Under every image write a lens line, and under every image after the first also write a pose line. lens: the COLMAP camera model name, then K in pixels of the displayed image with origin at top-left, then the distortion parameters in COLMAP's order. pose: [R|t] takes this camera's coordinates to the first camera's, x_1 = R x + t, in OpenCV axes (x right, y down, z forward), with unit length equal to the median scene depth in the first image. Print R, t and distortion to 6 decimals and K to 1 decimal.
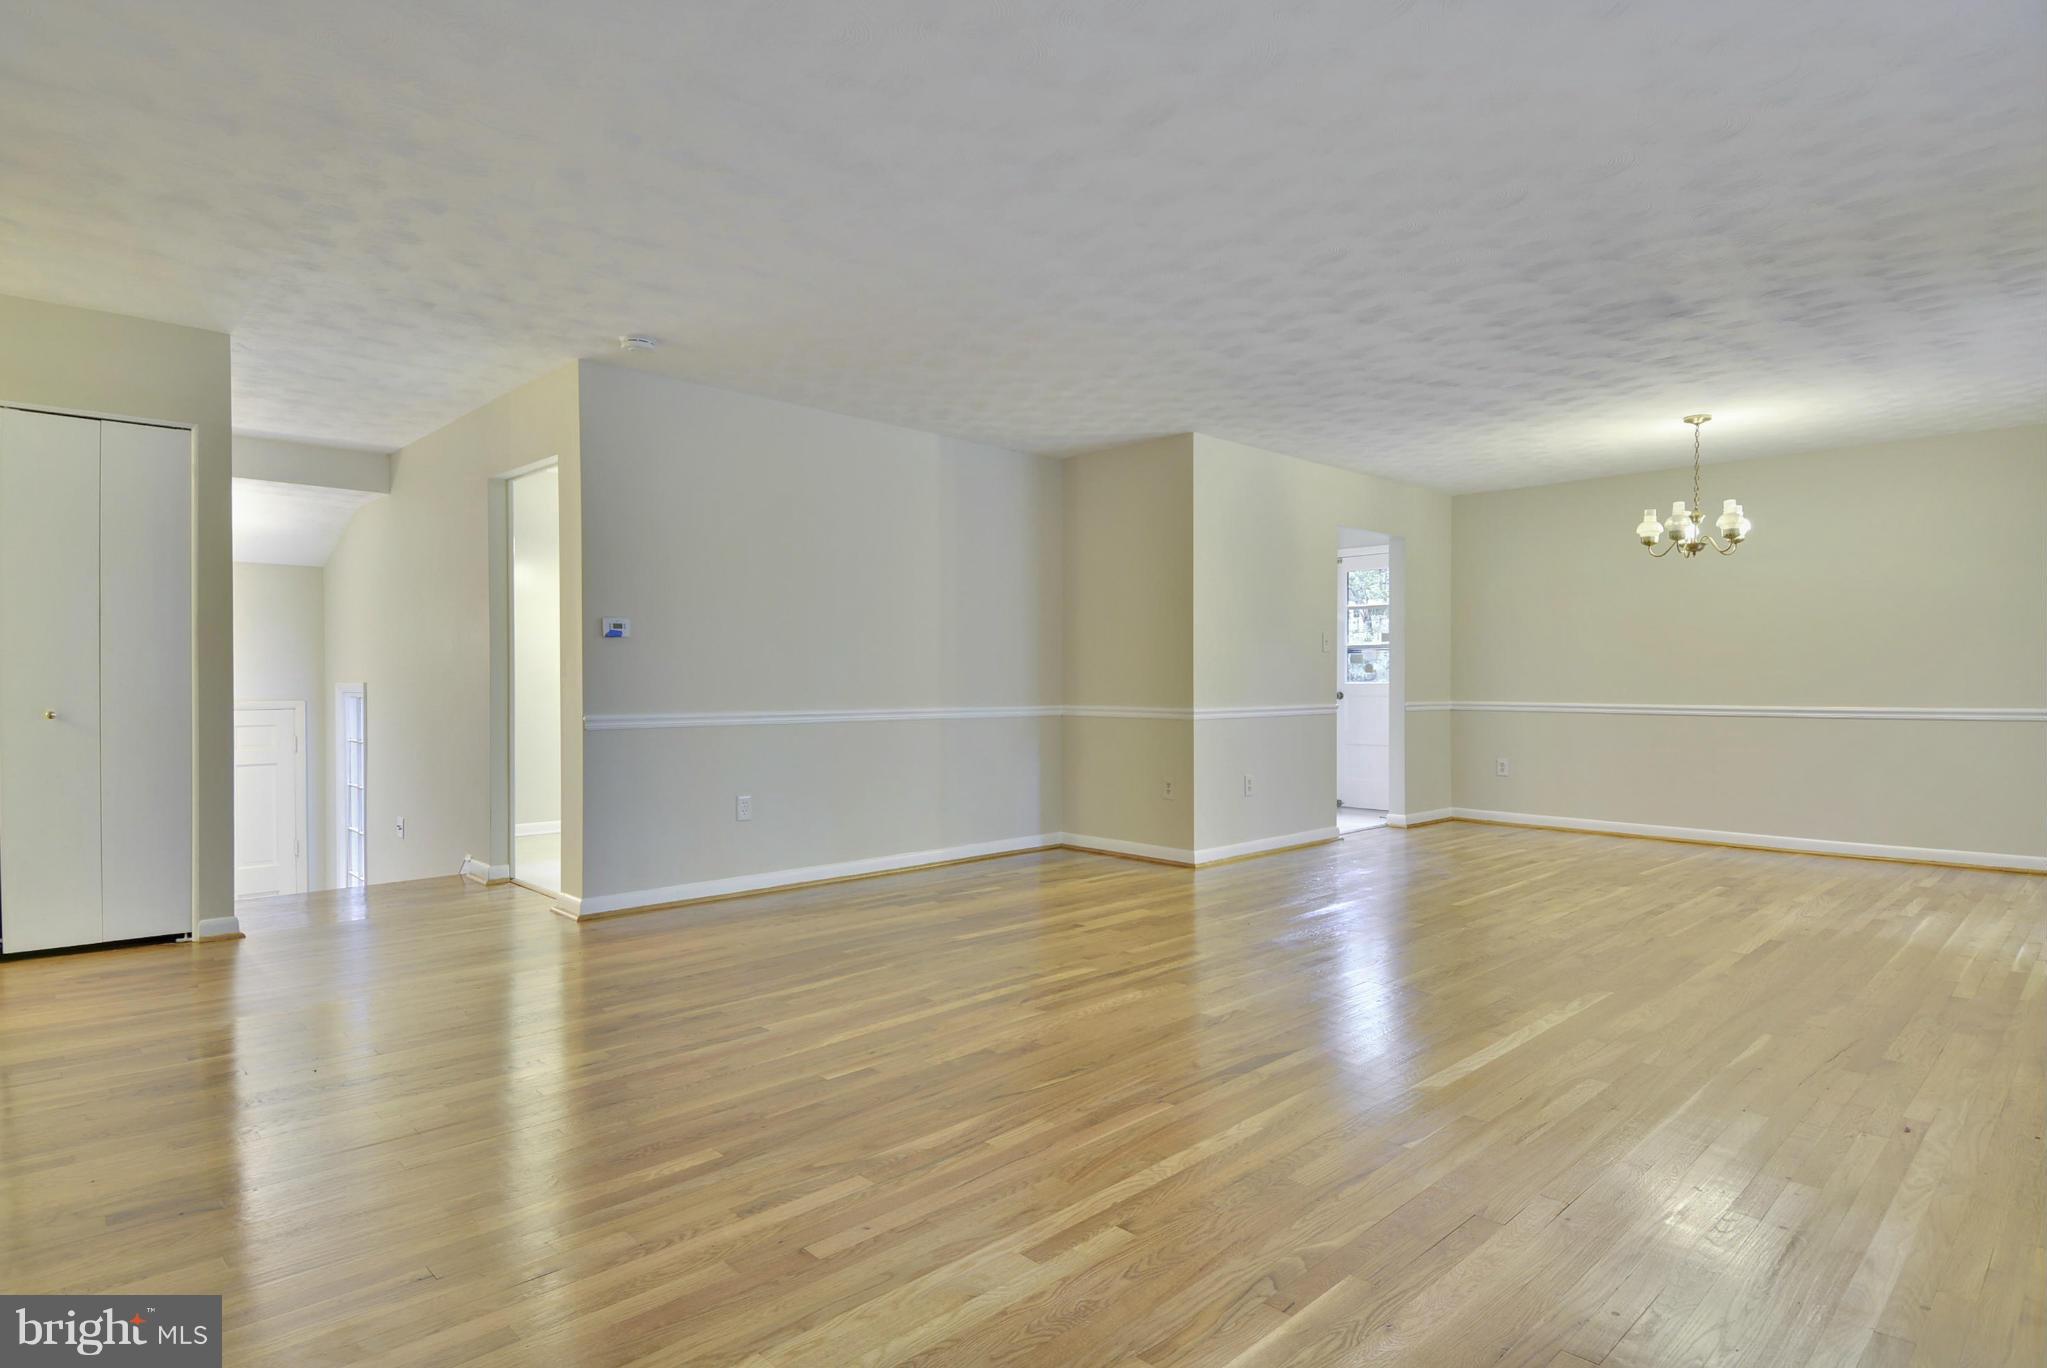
lens RADIAL K [[1090.2, 0, 1019.0], [0, 1090.2, 681.4], [0, 0, 1]] dist [0.065948, -0.000801]
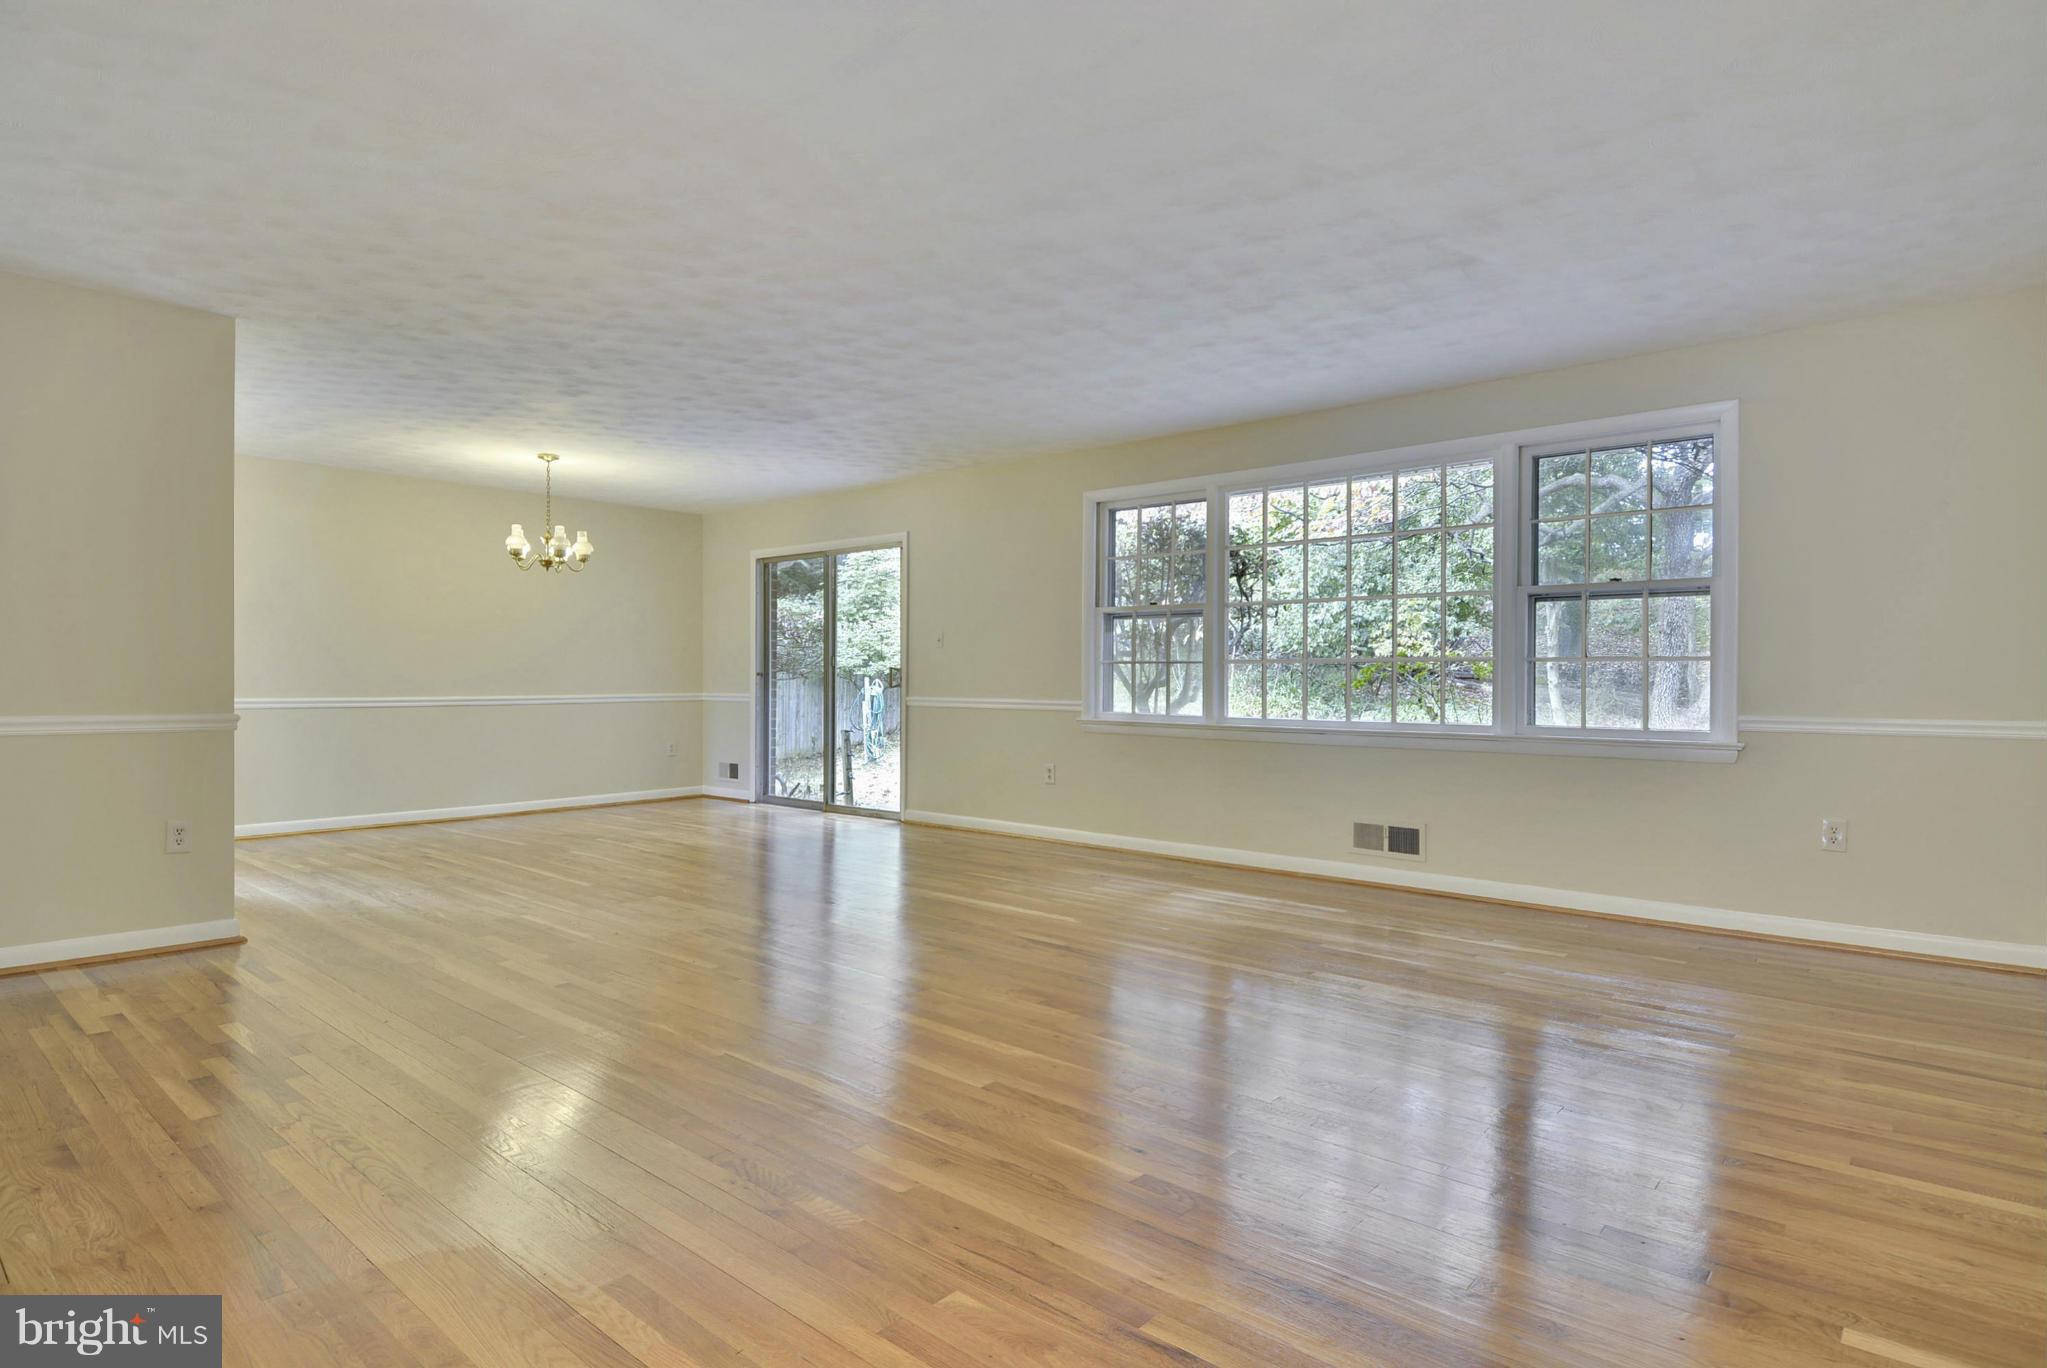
lens RADIAL K [[1076.6, 0, 1021.4], [0, 1076.6, 670.6], [0, 0, 1]] dist [0.031254, -0.018706]
pose [[-0.079660, 0.007230, 0.996796, -0.967891], [-0.001474, 0.999972, -0.007371, 0.003832], [-0.996821, -0.002057, -0.079647, 0.951768]]
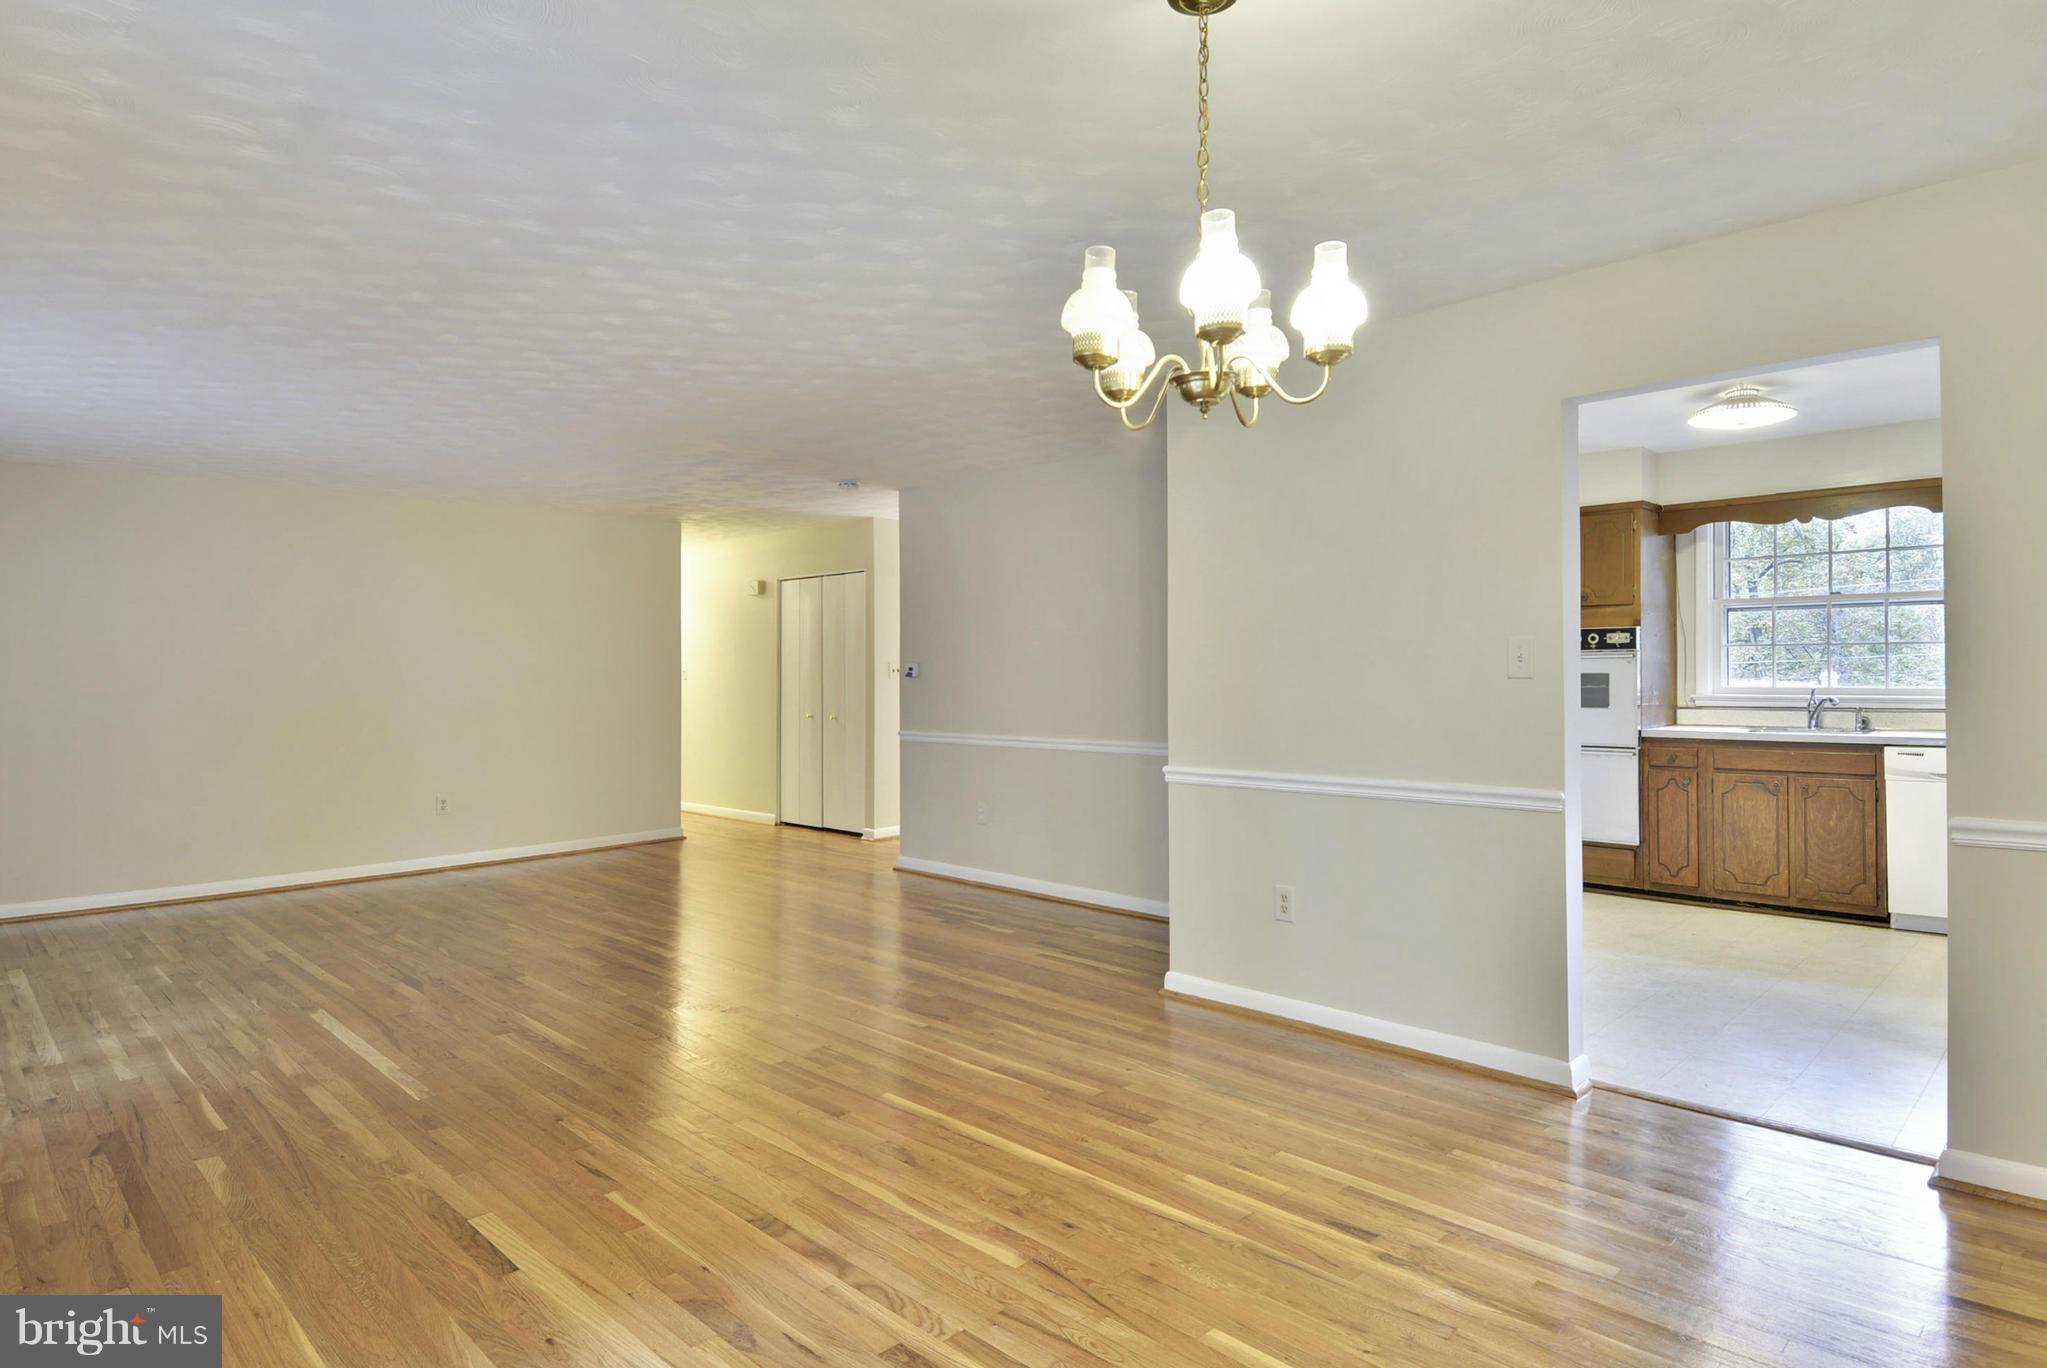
lens RADIAL K [[1142.4, 0, 1037.6], [0, 1142.4, 690.3], [0, 0, 1]] dist [0.000442, -0.037449]
pose [[0.026587, 0.010469, -0.999592, 1.467723], [0.011385, 0.999877, 0.010775, -0.049243], [0.999582, -0.011667, 0.026464, 1.508257]]
